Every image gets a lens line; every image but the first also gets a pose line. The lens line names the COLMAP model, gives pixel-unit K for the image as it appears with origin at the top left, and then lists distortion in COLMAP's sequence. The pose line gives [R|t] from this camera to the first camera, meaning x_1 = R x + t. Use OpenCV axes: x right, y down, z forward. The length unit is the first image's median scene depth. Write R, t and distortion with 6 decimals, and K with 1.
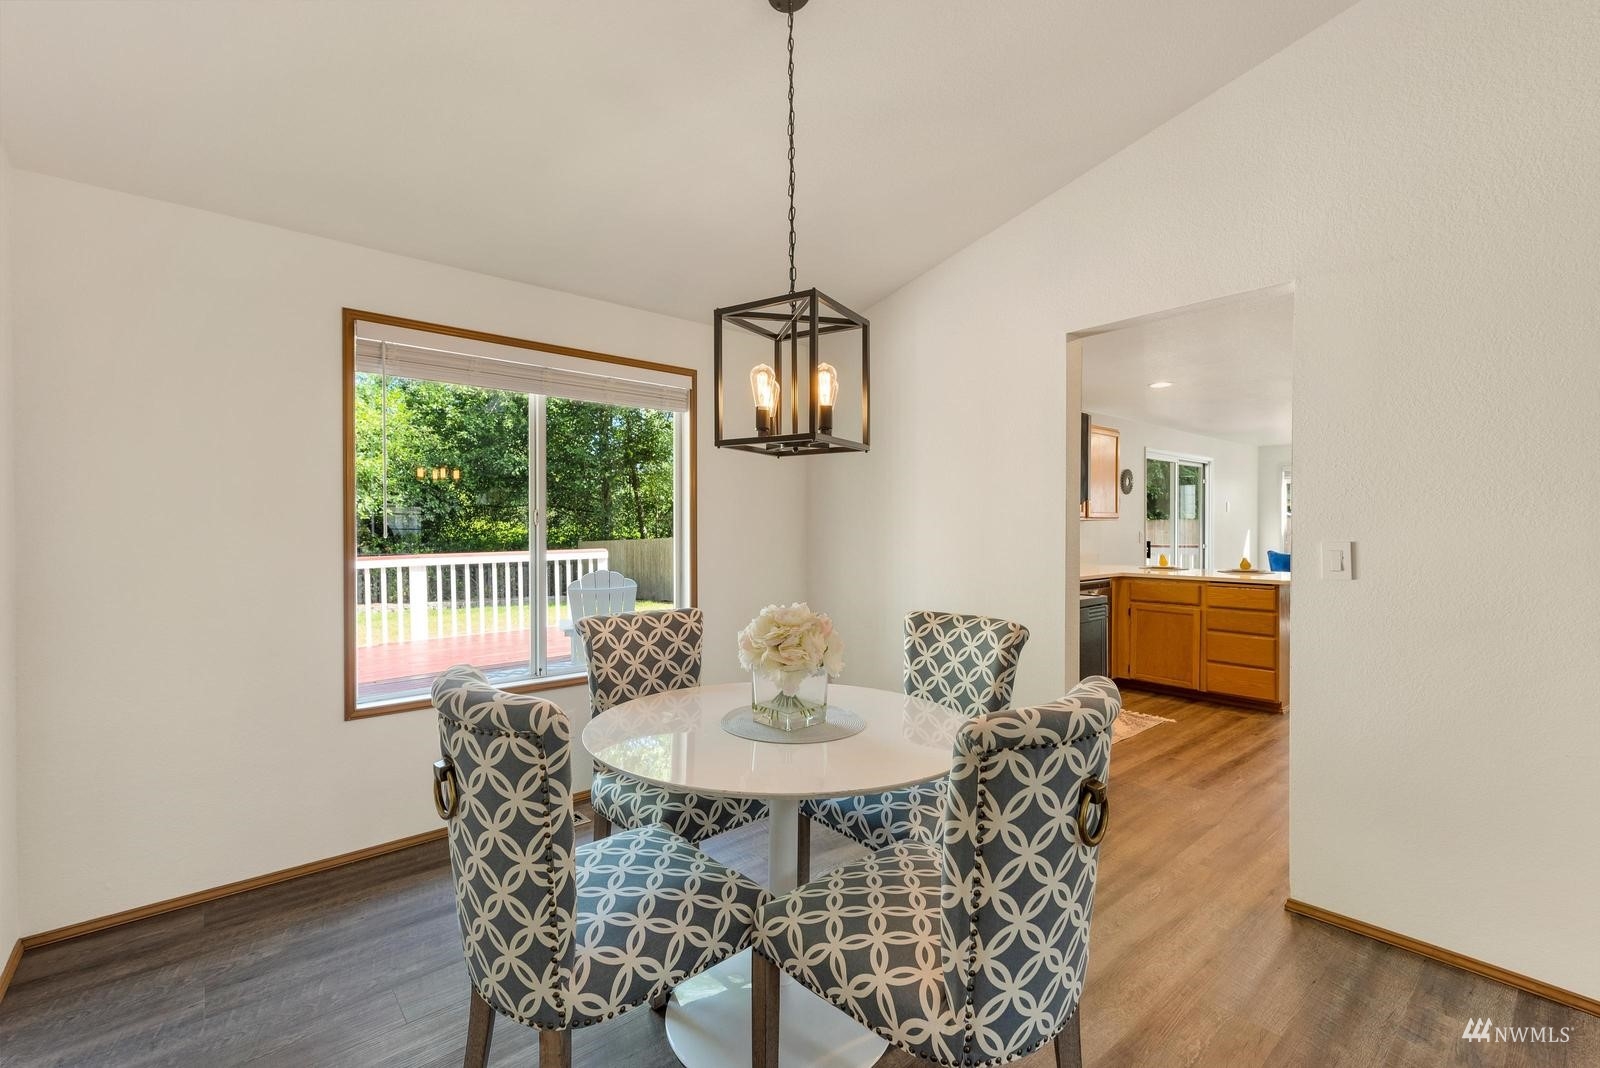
lens RADIAL K [[697.1, 0, 800.0], [0, 697.1, 534.0], [0, 0, 1]] dist [0.012488, -0.000114]
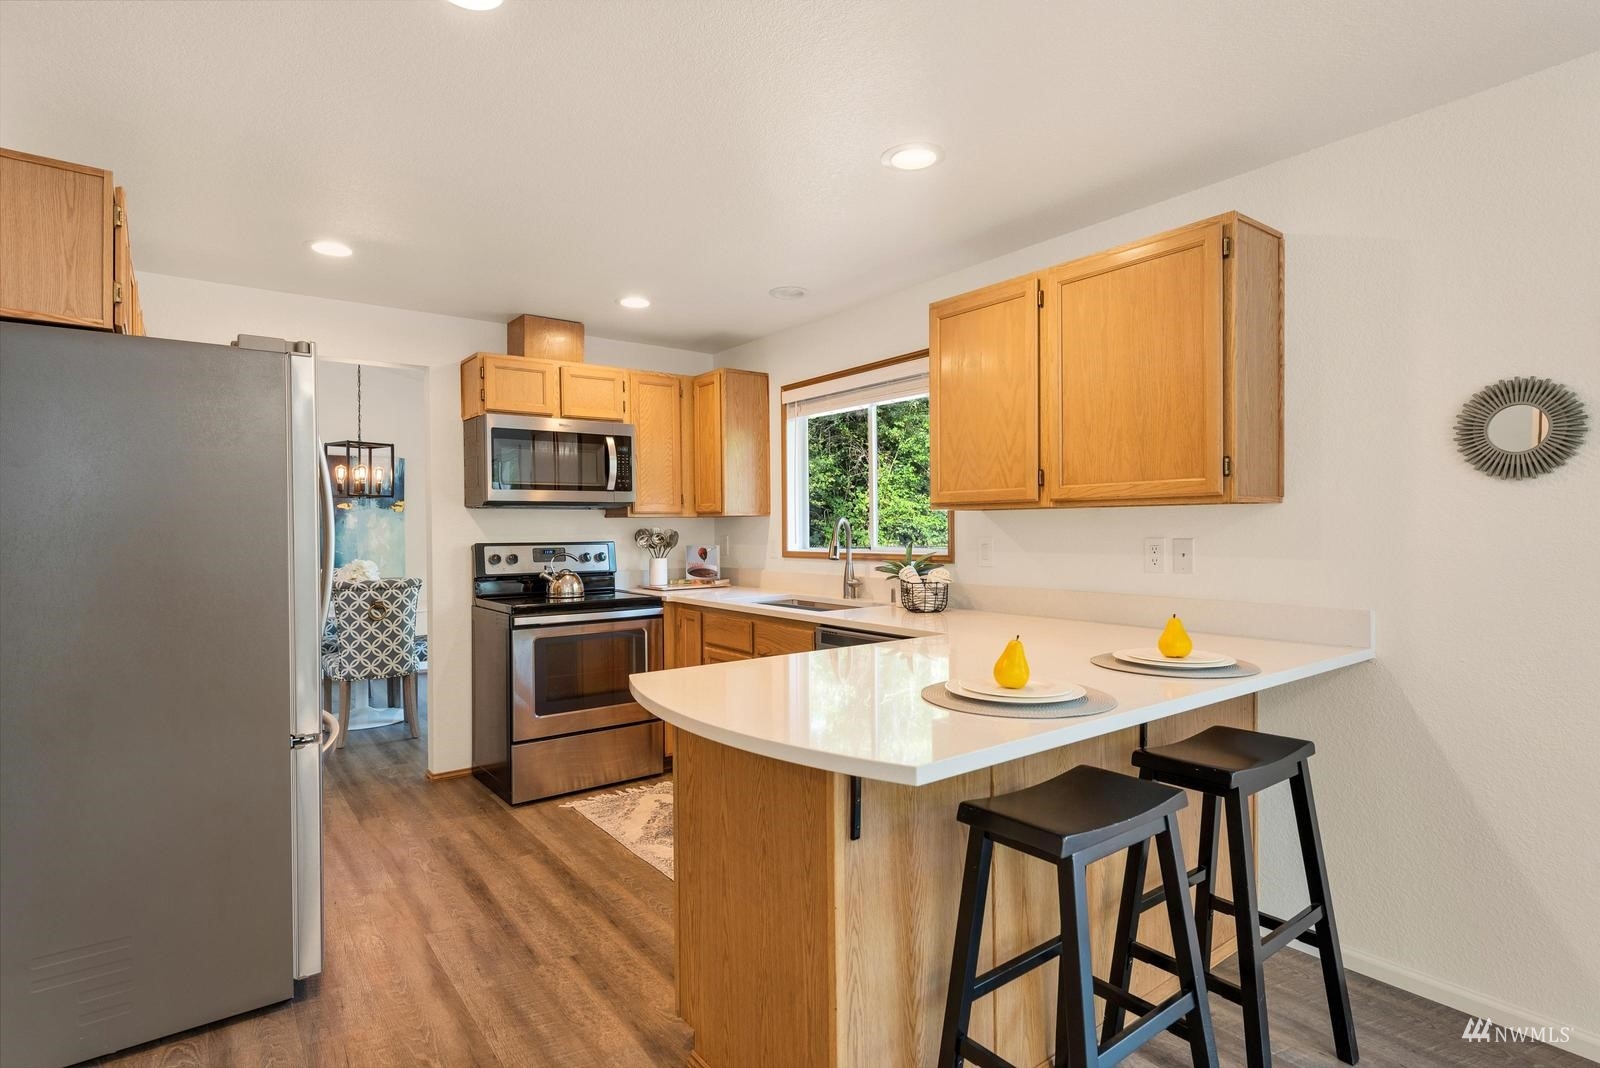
lens RADIAL K [[804.8, 0, 800.0], [0, 804.8, 534.0], [0, 0, 1]] dist [0.001138, 0.000013]
pose [[-0.069671, 0.009948, -0.997520, 1.320076], [0.005509, 0.999939, 0.009587, -0.014250], [0.997555, -0.004828, -0.069721, 1.321551]]
